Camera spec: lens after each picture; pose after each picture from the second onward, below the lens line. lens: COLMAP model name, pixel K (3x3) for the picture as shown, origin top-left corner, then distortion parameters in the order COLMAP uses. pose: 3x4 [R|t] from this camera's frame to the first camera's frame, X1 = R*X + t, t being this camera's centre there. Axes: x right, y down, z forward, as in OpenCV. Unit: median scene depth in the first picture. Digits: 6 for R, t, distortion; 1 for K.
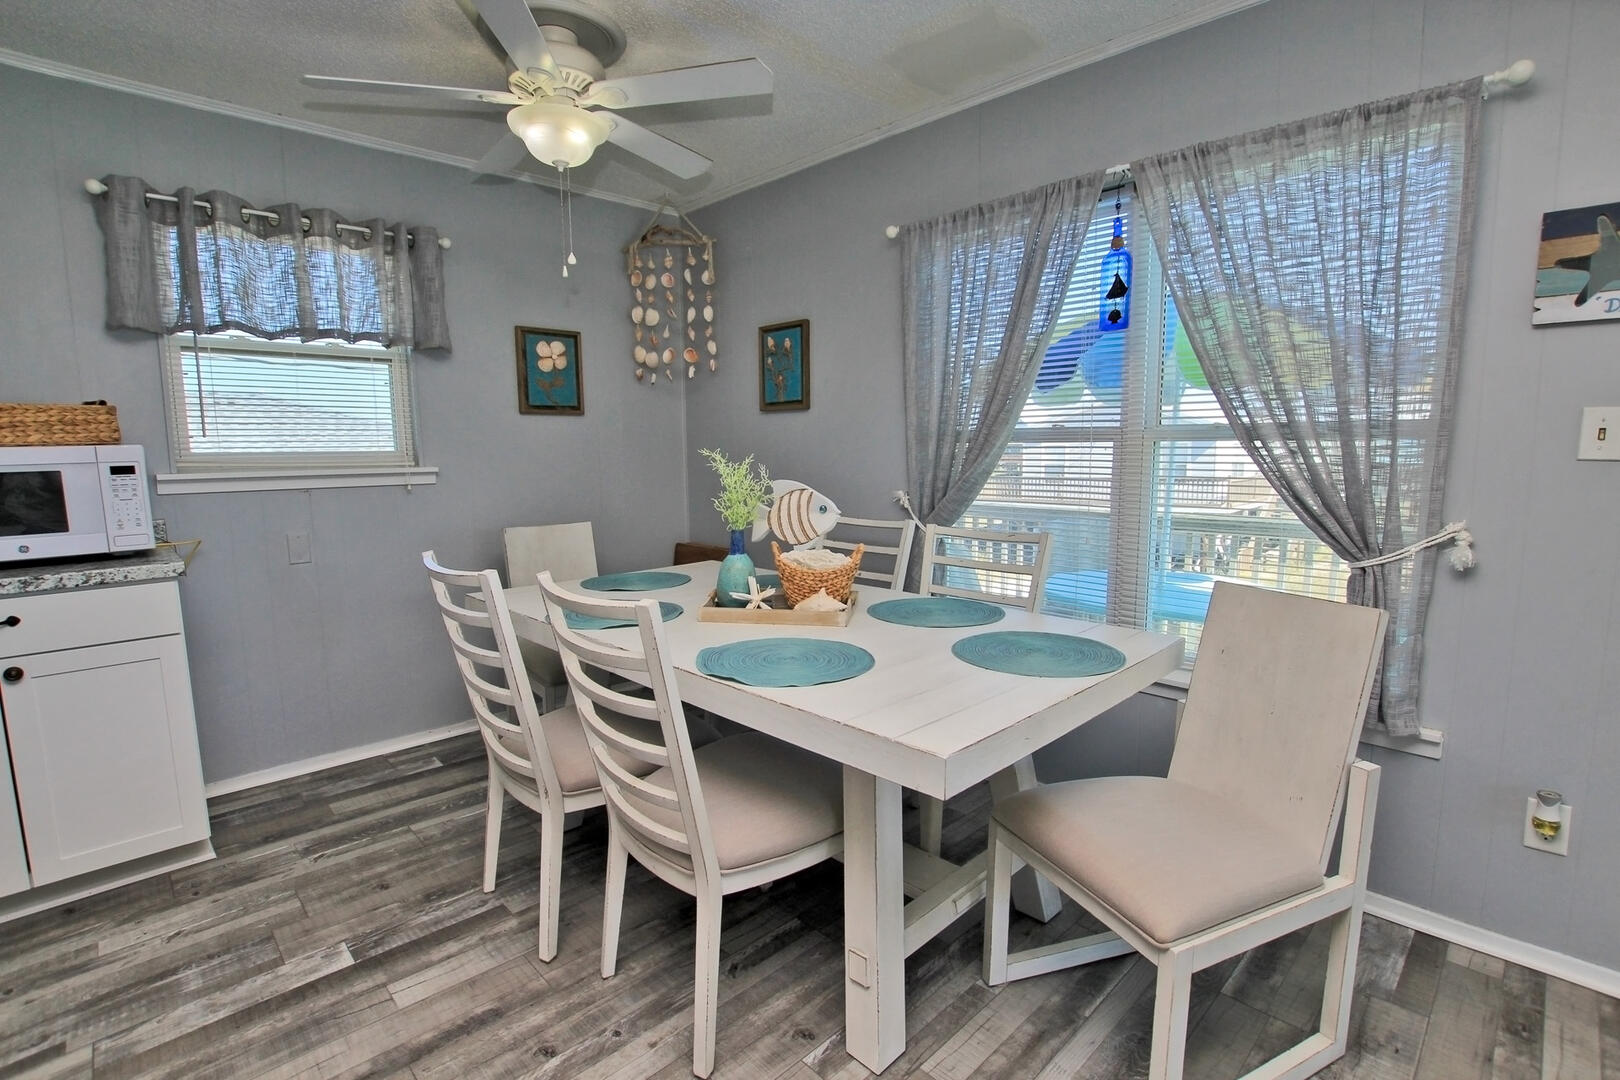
lens RADIAL K [[752.0, 0, 813.6], [0, 752.0, 543.4], [0, 0, 1]] dist [-0.021986, 0.001434]
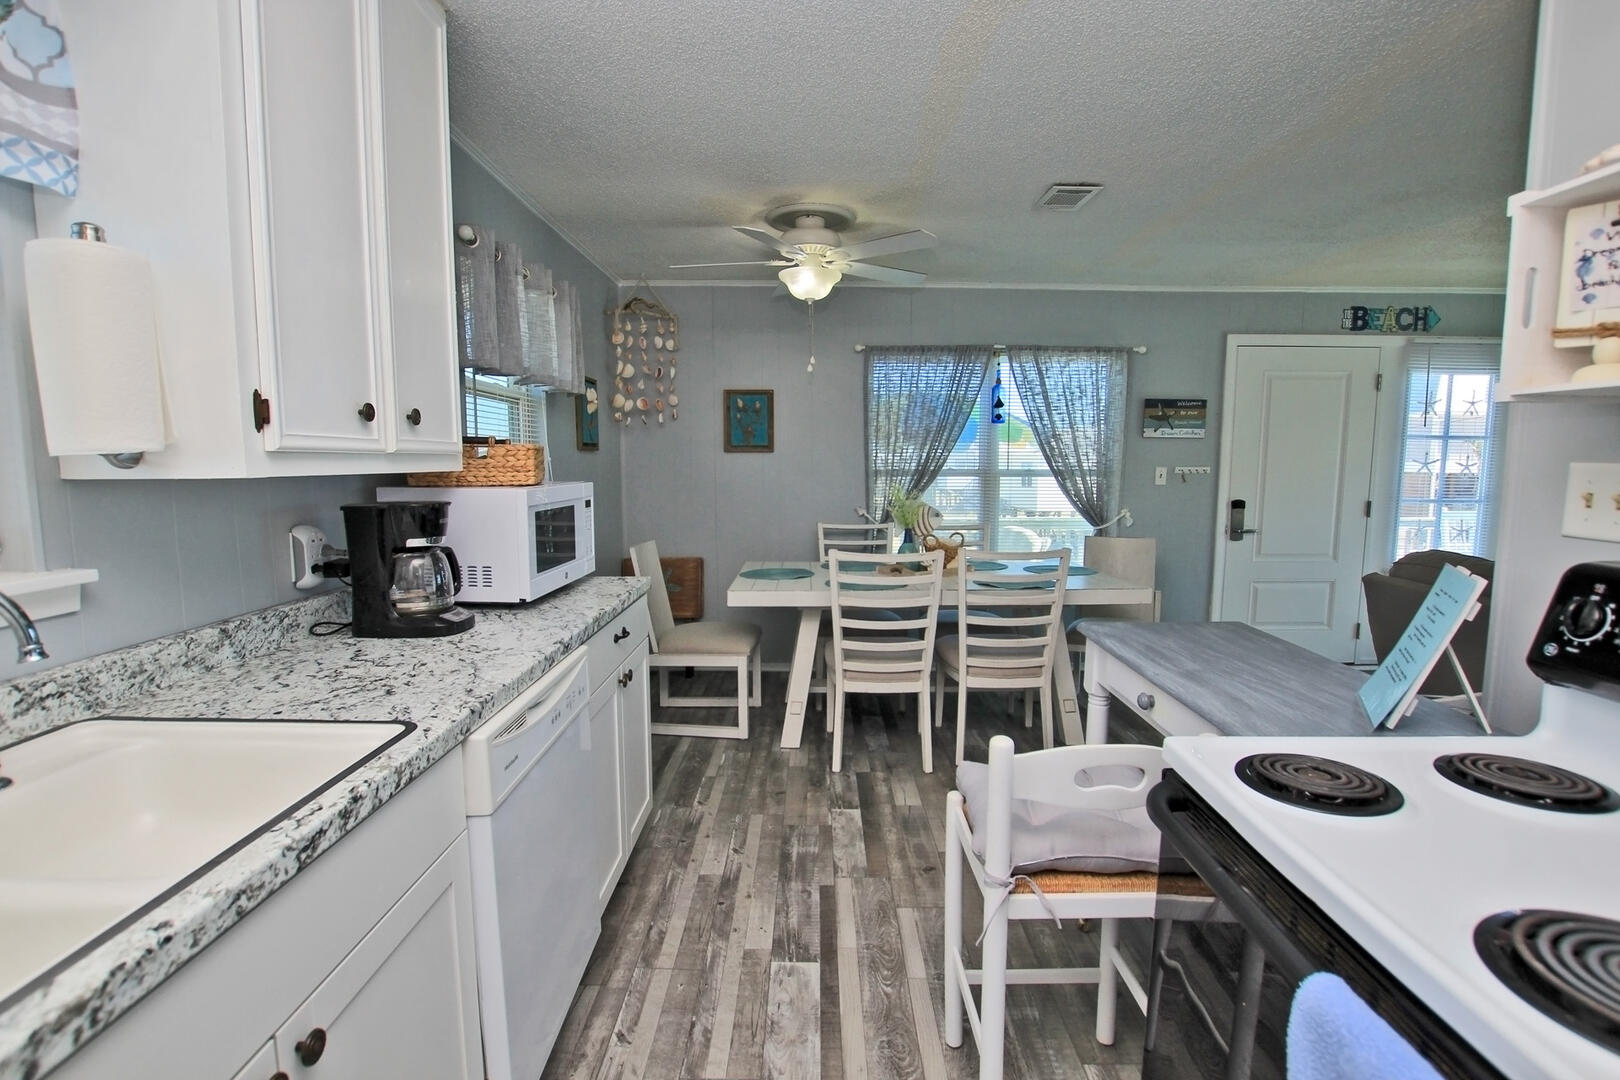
lens RADIAL K [[752.0, 0, 810.7], [0, 752.0, 542.0], [0, 0, 1]] dist [-0.021986, 0.001434]
pose [[0.700493, -0.066153, 0.710586, -1.673185], [0.085842, 0.996276, 0.008127, -0.022588], [-0.708477, 0.055305, 0.703563, -0.077610]]
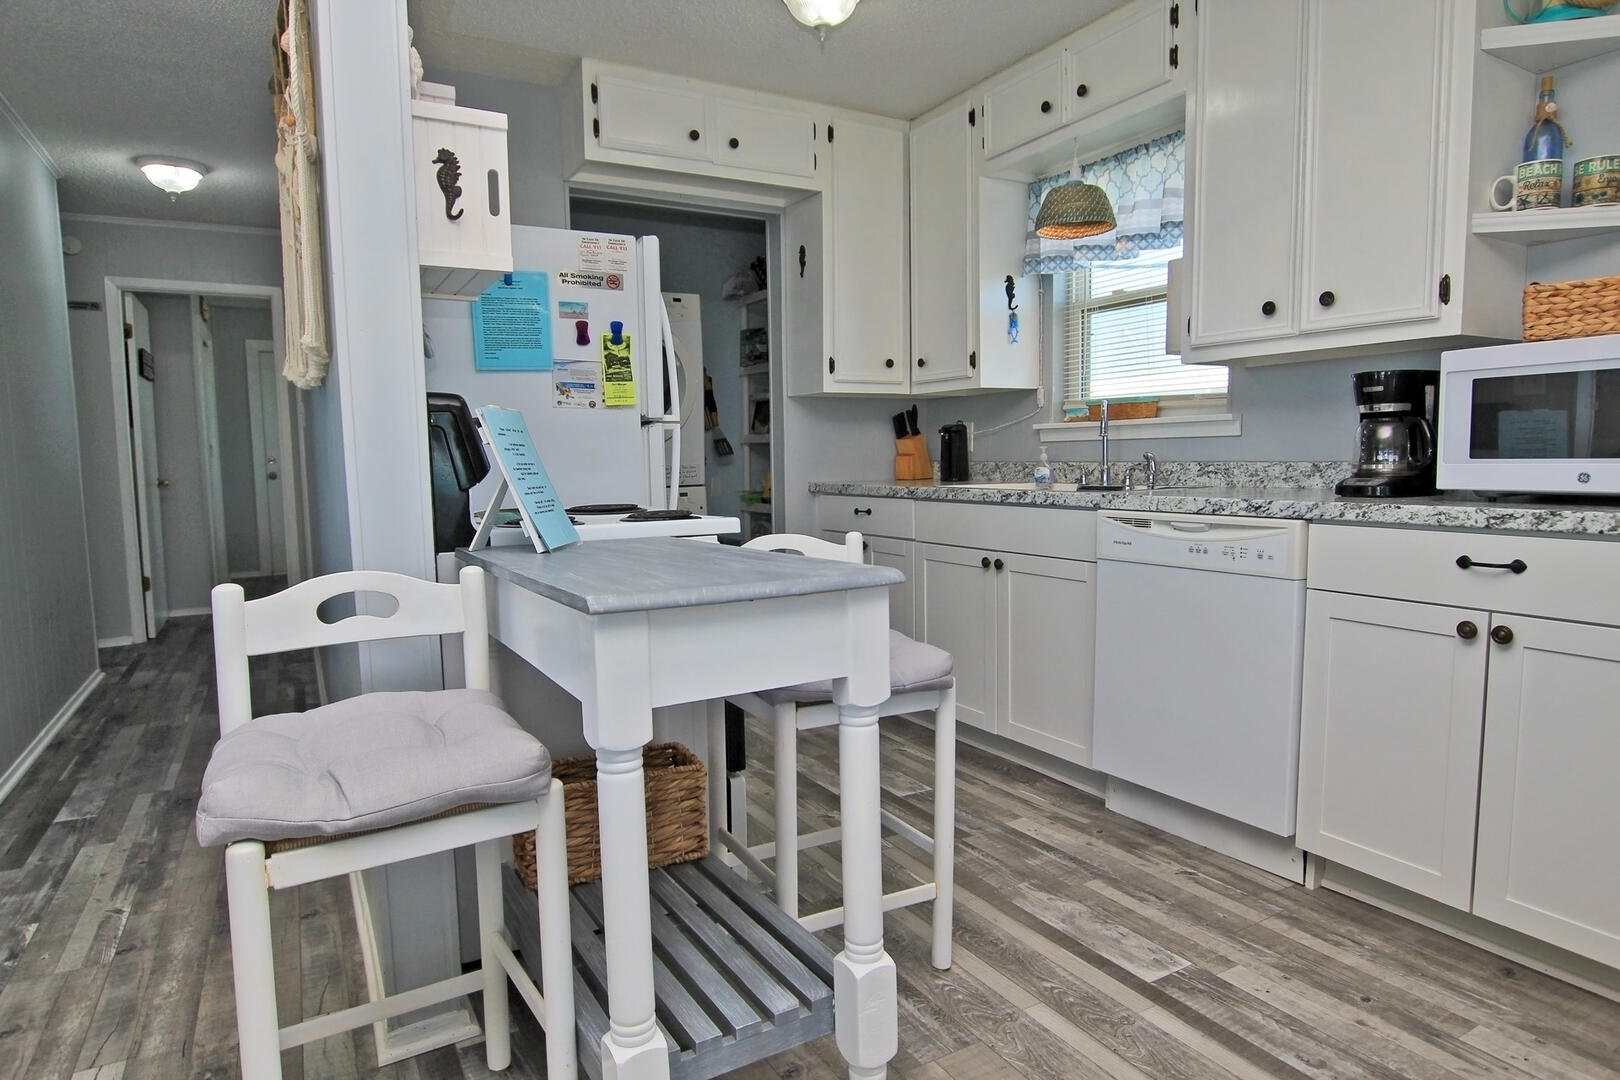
lens RADIAL K [[917.6, 0, 815.1], [0, 917.6, 540.9], [0, 0, 1]] dist [-0.005309, -0.001074]
pose [[-0.248610, 0.104210, -0.962982, -0.010807], [-0.112037, 0.984429, 0.135455, 0.032363], [0.962102, 0.141565, -0.233063, 0.502887]]
